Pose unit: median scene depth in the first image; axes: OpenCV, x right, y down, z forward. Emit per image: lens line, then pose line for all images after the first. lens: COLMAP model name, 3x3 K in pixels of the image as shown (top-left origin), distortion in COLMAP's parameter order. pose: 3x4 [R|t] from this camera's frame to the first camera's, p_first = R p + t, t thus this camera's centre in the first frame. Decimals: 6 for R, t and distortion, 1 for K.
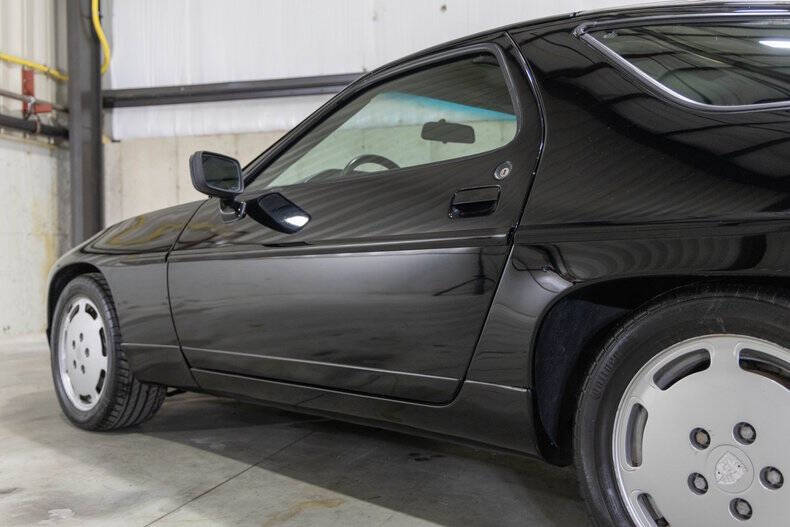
lens RADIAL K [[788.1, 0, 395.3], [0, 788.1, 263.1], [0, 0, 1]] dist [0.013329, 0.000000]
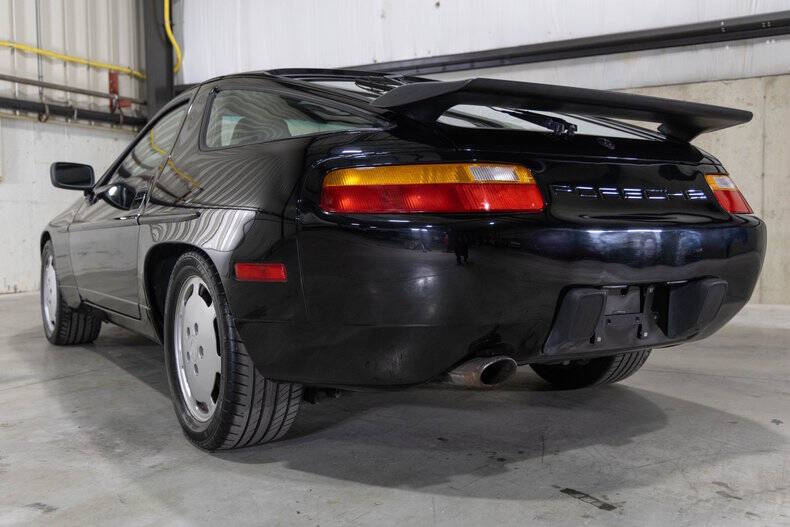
lens RADIAL K [[764.1, 0, 395.6], [0, 764.1, 258.6], [0, 0, 1]] dist [-0.007466, 0.000000]
pose [[0.981122, 0.007050, -0.193261, 0.210721], [0.001702, 0.998982, 0.045082, -0.004842], [0.193382, -0.044560, 0.980111, -0.110838]]
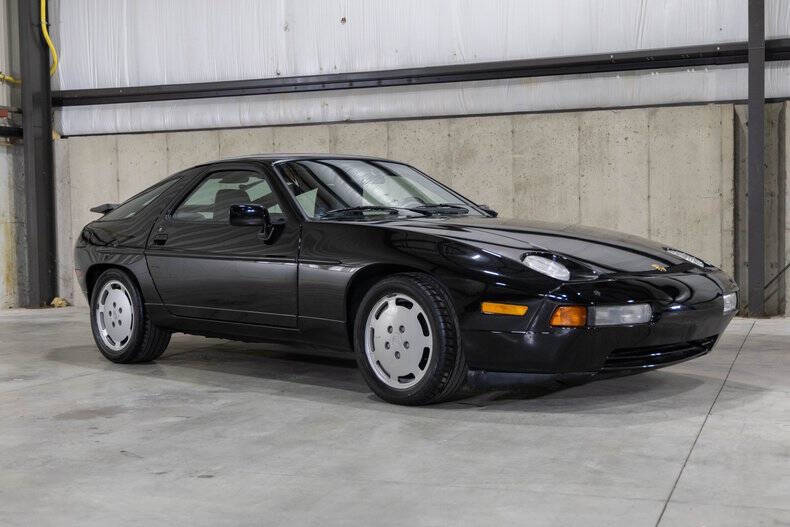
lens RADIAL K [[1062.9, 0, 398.1], [0, 1062.9, 264.4], [0, 0, 1]] dist [0.000470, 0.000000]
pose [[0.998179, -0.008456, -0.059722, 0.219476], [0.010483, 0.999376, 0.033724, -0.023717], [0.059400, -0.034289, 0.997645, -0.508126]]
